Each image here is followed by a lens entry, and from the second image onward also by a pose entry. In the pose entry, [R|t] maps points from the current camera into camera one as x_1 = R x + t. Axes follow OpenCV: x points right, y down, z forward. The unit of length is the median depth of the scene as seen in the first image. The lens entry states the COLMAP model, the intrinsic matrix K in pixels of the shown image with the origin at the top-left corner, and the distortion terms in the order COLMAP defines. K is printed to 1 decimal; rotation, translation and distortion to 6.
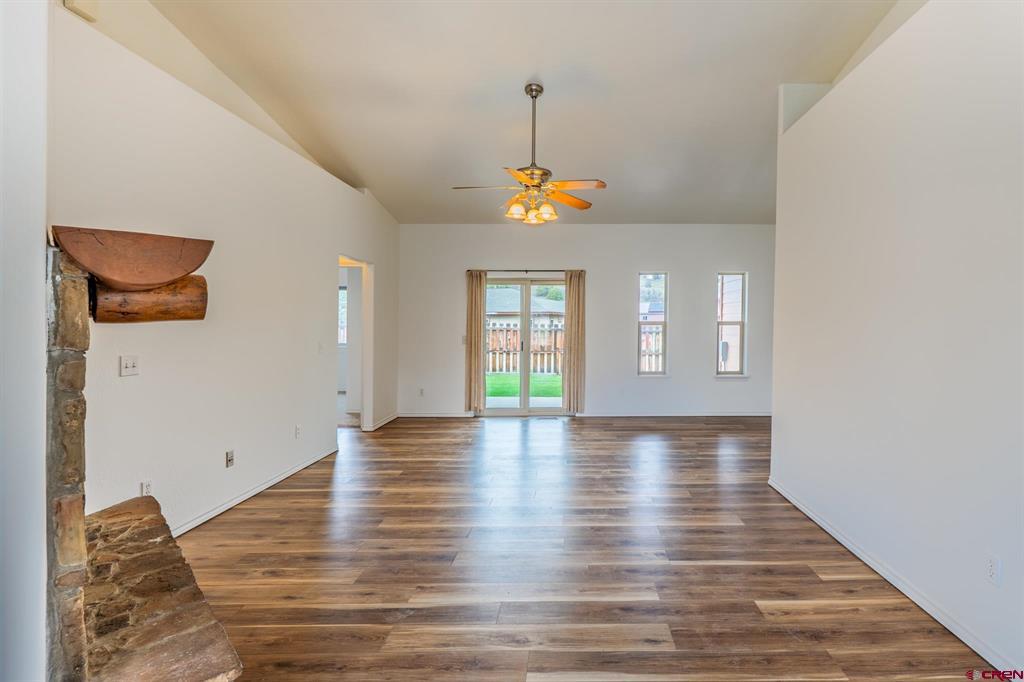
lens RADIAL K [[504.7, 0, 578.1], [0, 504.7, 331.8], [0, 0, 1]] dist [-0.001865, 0.002942]
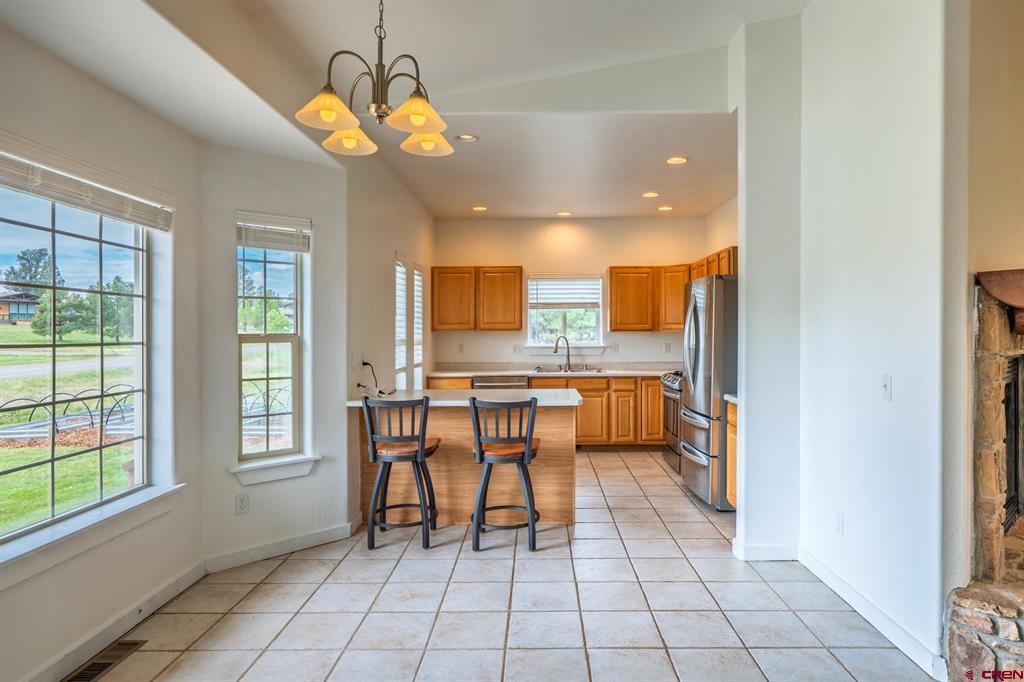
lens RADIAL K [[602.2, 0, 537.4], [0, 602.2, 335.9], [0, 0, 1]] dist [-0.003210, 0.008339]
pose [[-0.014585, 0.000692, -0.999893, 0.292176], [-0.012753, 0.999918, 0.000878, 0.000236], [0.999812, 0.012765, -0.014575, -0.112341]]
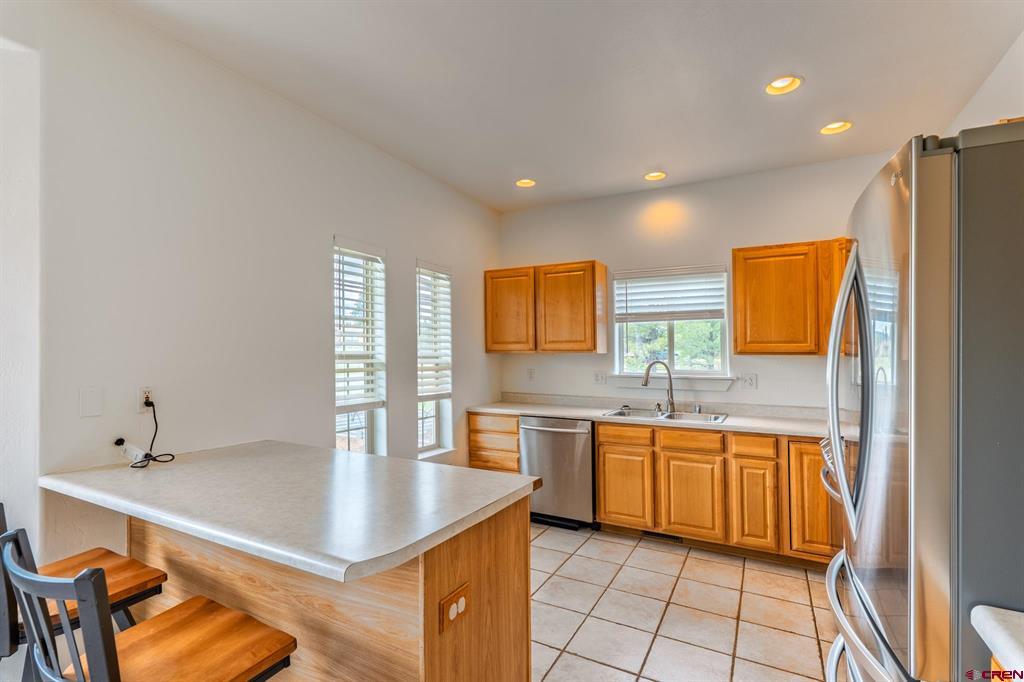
lens RADIAL K [[477.4, 0, 510.9], [0, 477.4, 343.2], [0, 0, 1]] dist [0.000129, 0.002208]
pose [[-0.484859, -0.030765, -0.874051, -0.595822], [-0.022913, 0.999485, -0.022470, -0.006326], [0.874292, 0.009133, -0.485314, 0.158546]]
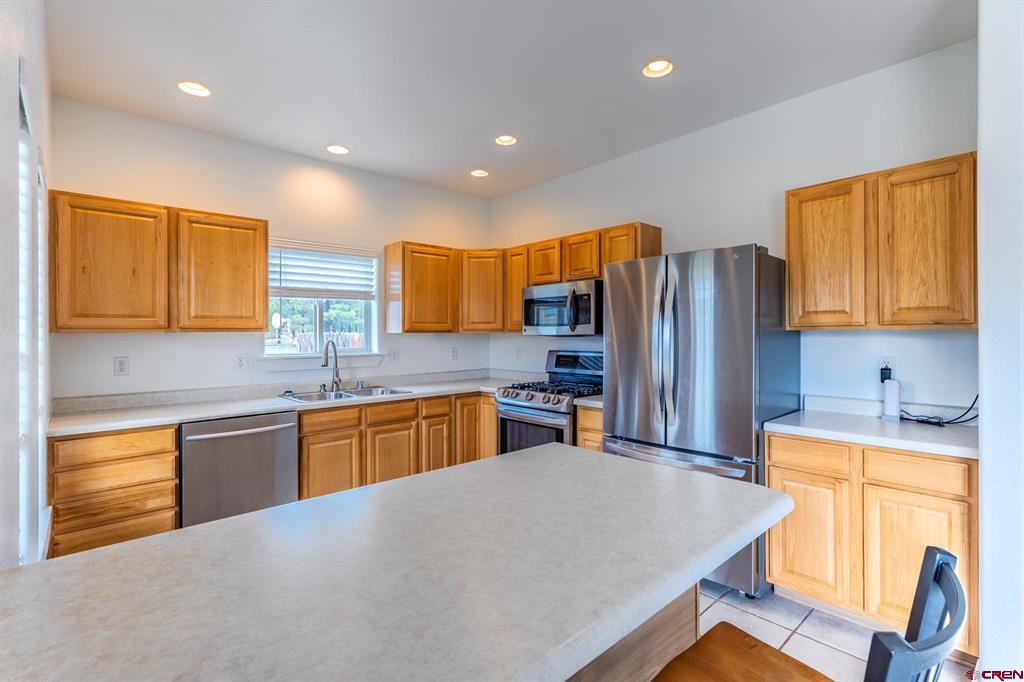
lens RADIAL K [[477.4, 0, 514.6], [0, 477.4, 337.1], [0, 0, 1]] dist [0.000129, 0.002208]
pose [[0.652827, -0.006144, -0.757482, -0.647584], [-0.001982, 0.999950, -0.009820, 0.004222], [0.757504, 0.007912, 0.652782, -0.418970]]
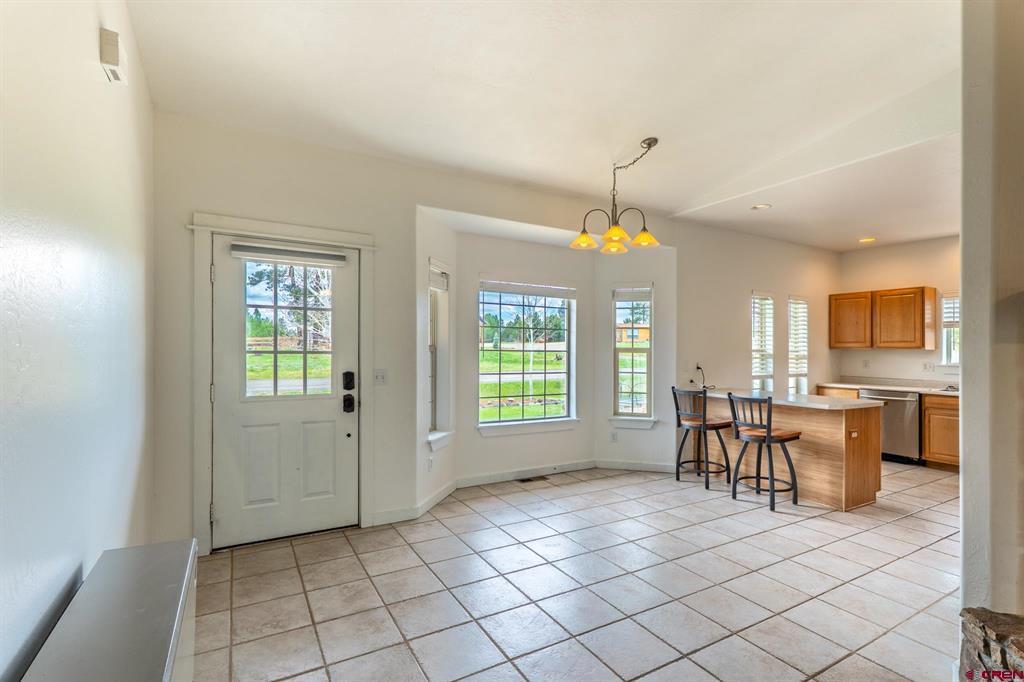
lens RADIAL K [[477.4, 0, 508.9], [0, 477.4, 356.6], [0, 0, 1]] dist [0.000129, 0.002208]
pose [[-0.873710, -0.005208, -0.486419, 0.326388], [-0.021993, 0.999343, 0.028804, -0.004243], [0.485949, 0.035864, -0.873251, 0.513242]]
